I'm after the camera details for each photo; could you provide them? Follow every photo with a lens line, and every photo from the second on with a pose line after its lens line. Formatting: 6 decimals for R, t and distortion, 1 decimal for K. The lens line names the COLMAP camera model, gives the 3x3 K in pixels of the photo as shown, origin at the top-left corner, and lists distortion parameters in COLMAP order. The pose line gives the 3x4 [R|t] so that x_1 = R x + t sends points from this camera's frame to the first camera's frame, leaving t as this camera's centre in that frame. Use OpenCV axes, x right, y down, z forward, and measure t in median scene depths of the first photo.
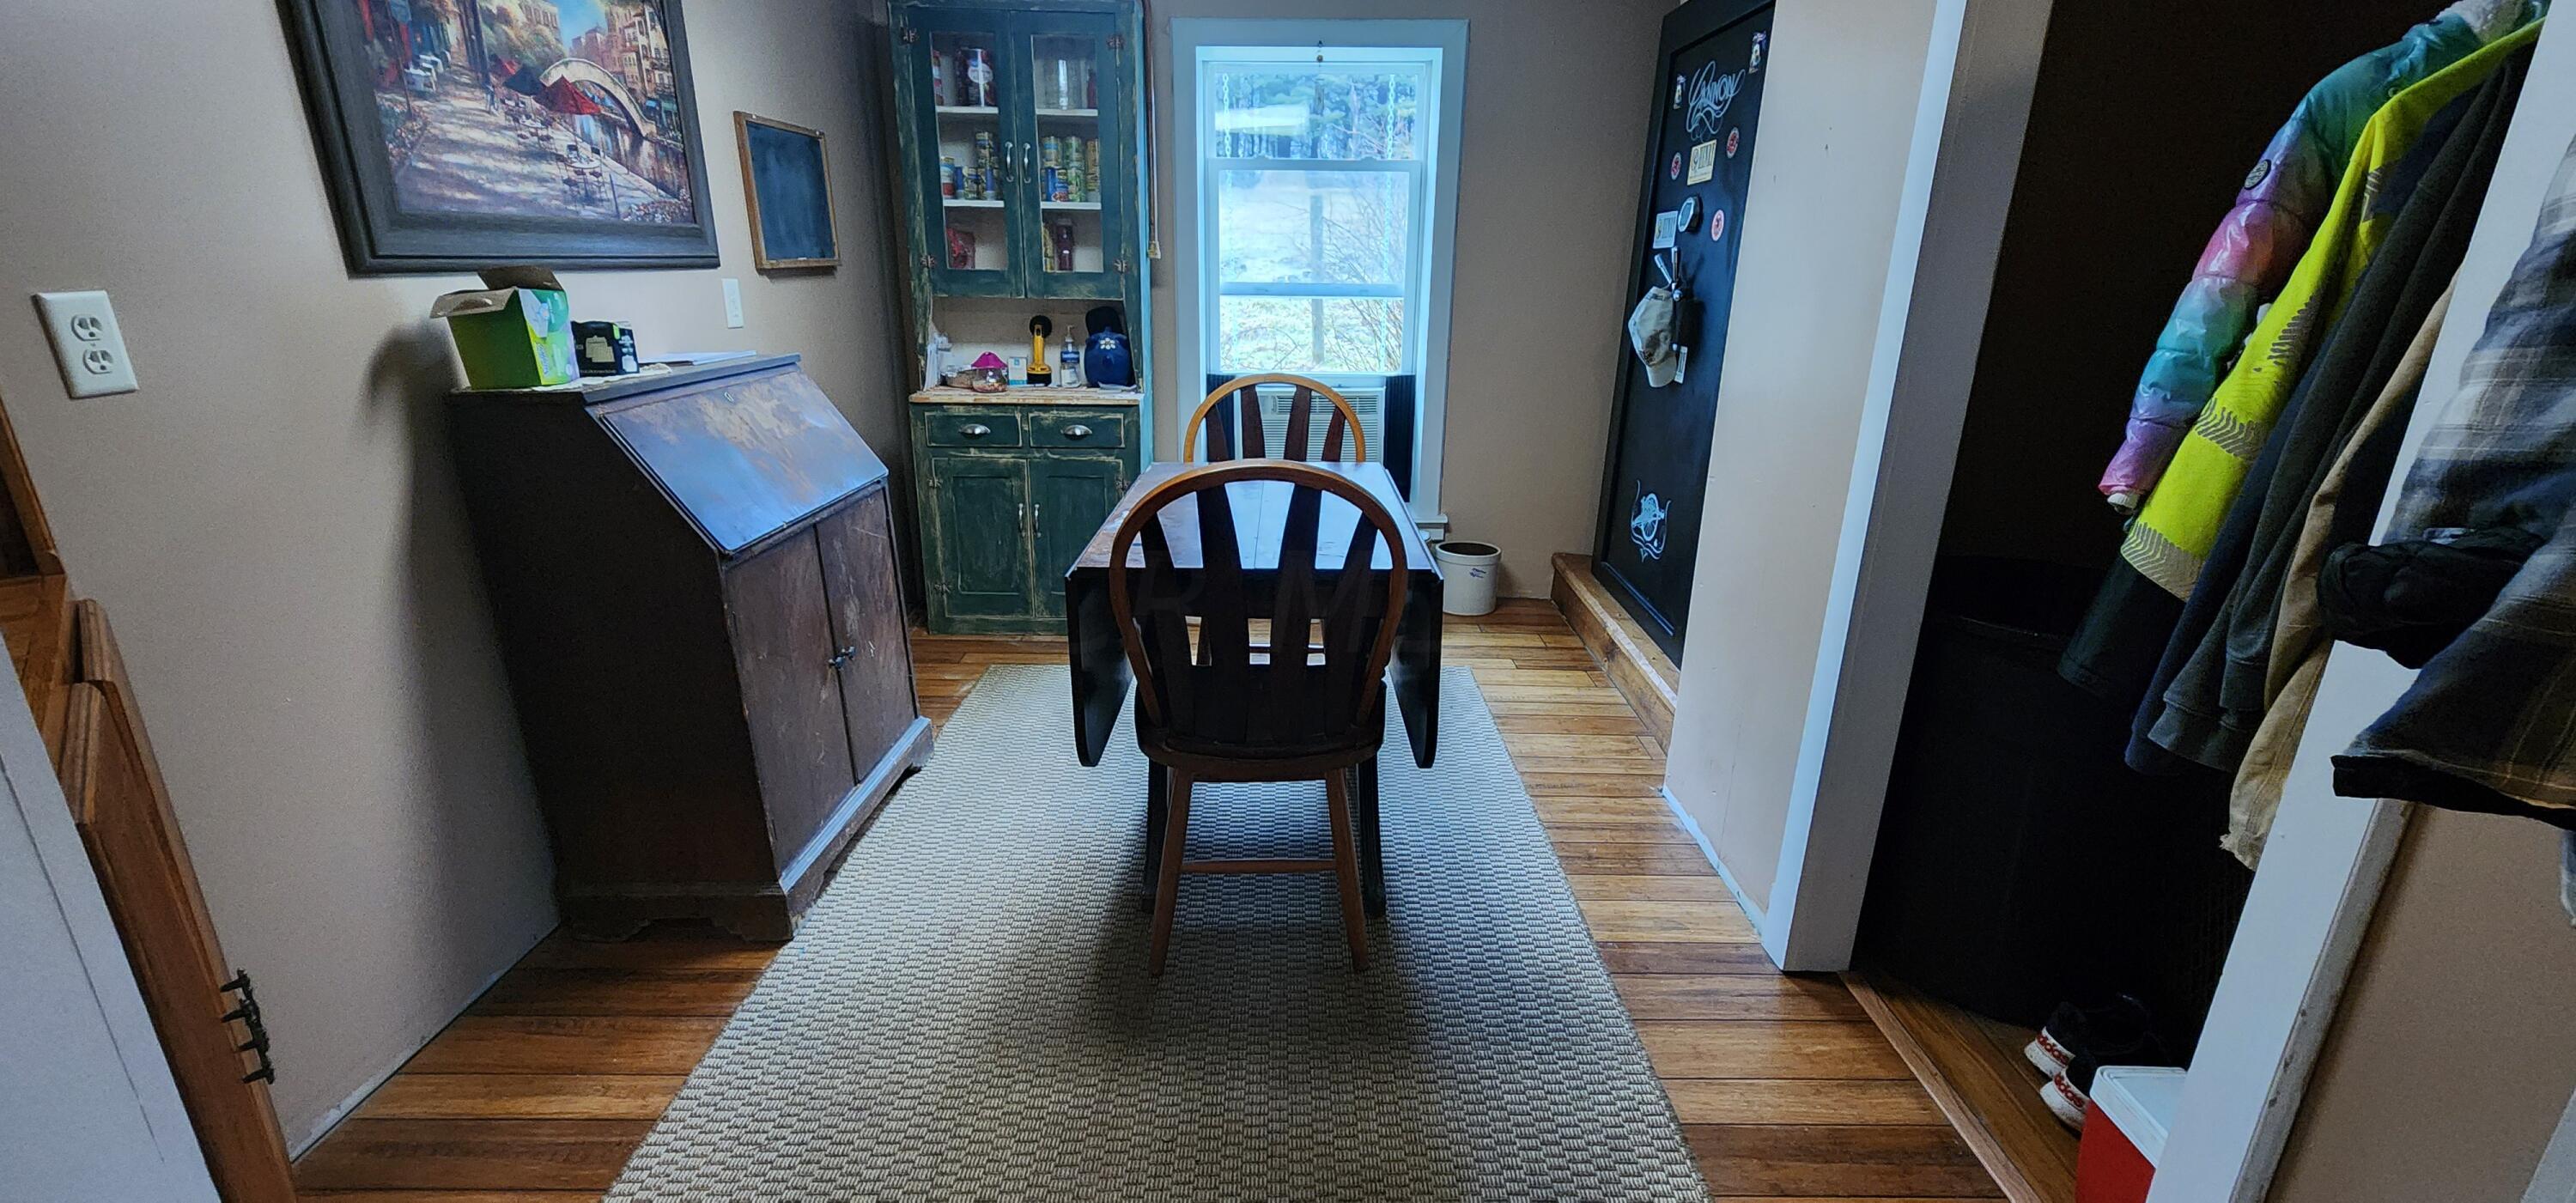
lens RADIAL K [[1053.9, 0, 1291.1], [0, 1053.9, 609.7], [0, 0, 1]] dist [0.003311, -0.000137]
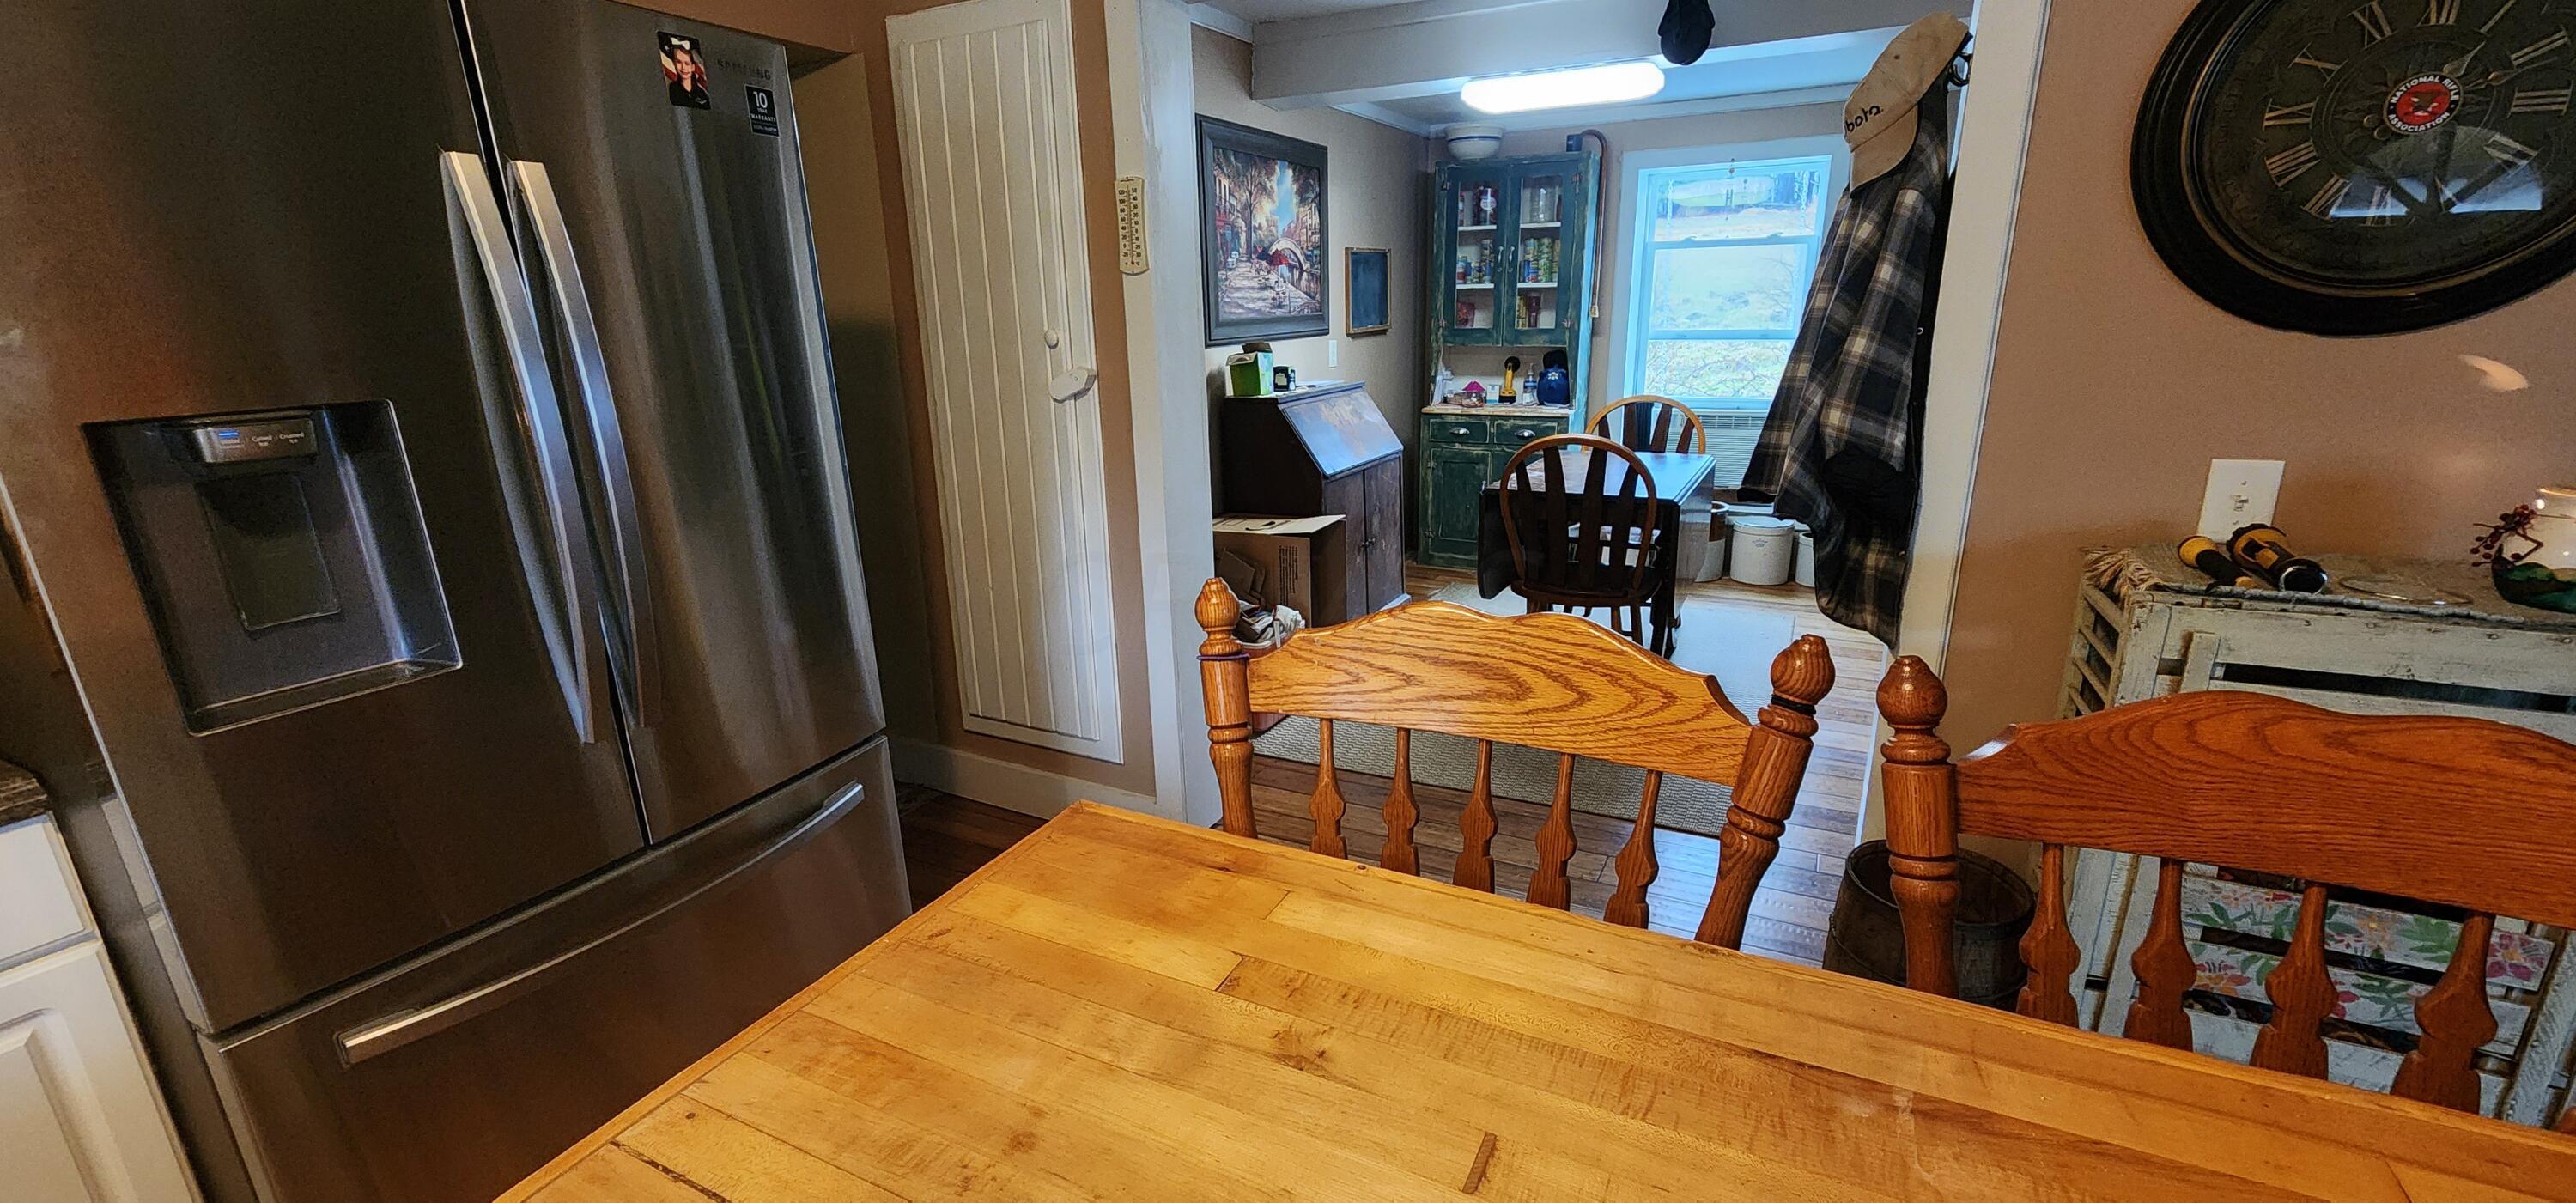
lens RADIAL K [[1053.9, 0, 1301.4], [0, 1053.9, 604.9], [0, 0, 1]] dist [0.003311, -0.000137]
pose [[0.892125, 0.098484, -0.440925, 0.278893], [-0.112305, 0.993660, -0.005286, 0.163242], [0.437608, 0.054234, 0.897529, -0.664130]]
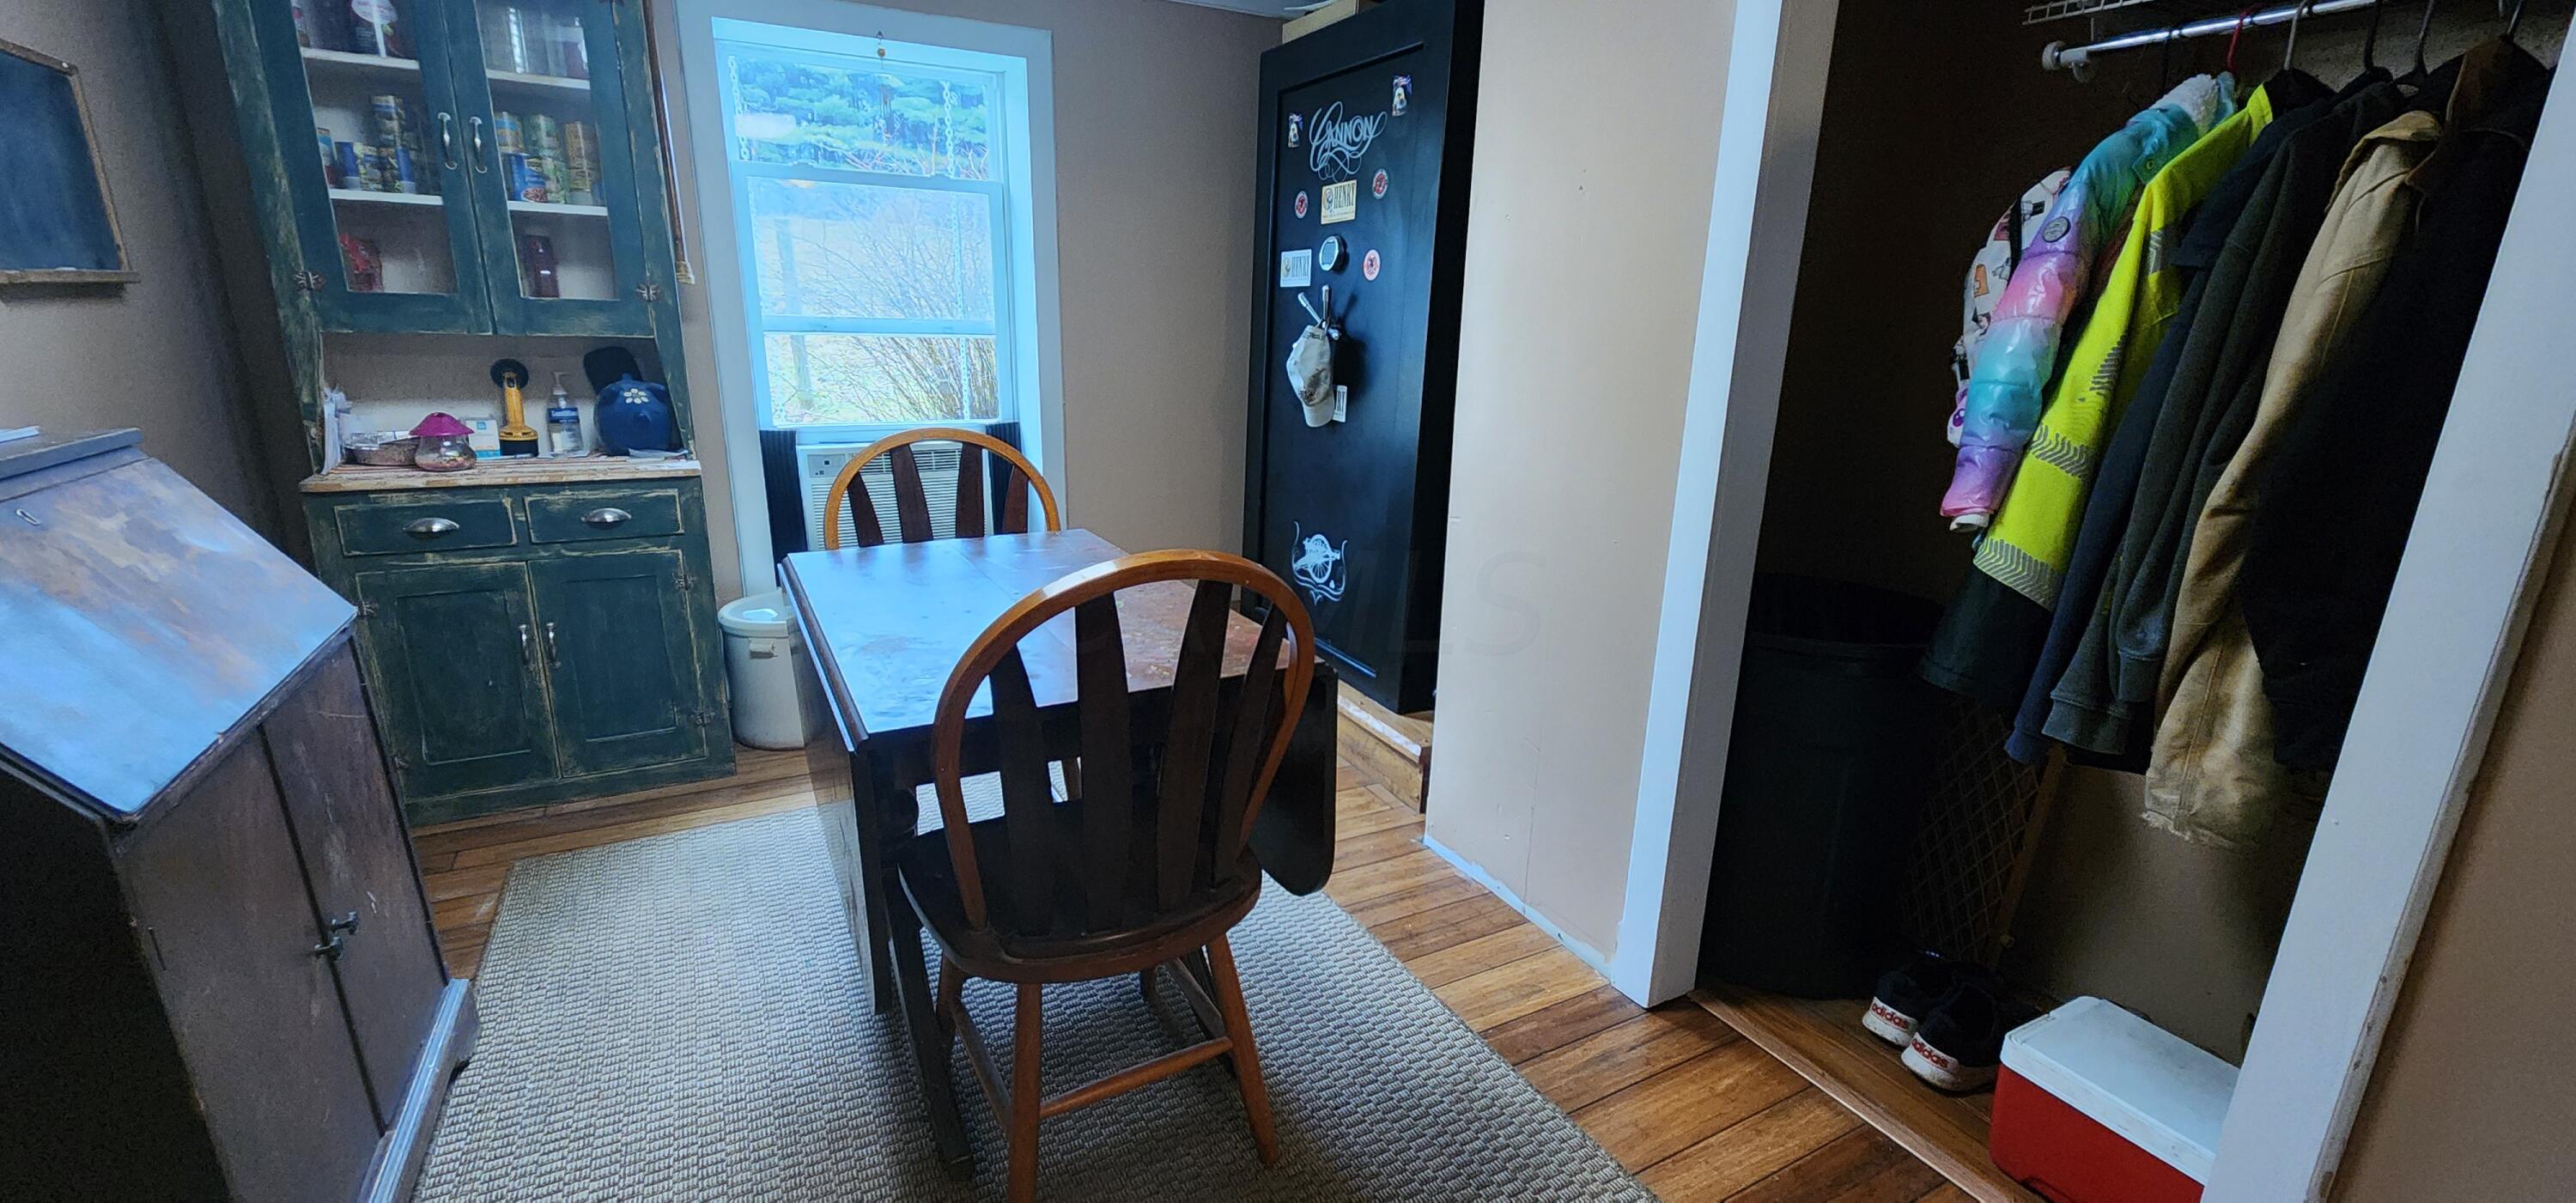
lens RADIAL K [[1053.9, 0, 1288.9], [0, 1053.9, 613.9], [0, 0, 1]] dist [0.003311, -0.000137]
pose [[0.877199, -0.120631, 0.464726, -0.192048], [0.134839, 0.990864, 0.002686, -0.057542], [-0.460804, 0.060307, 0.885450, 0.197708]]
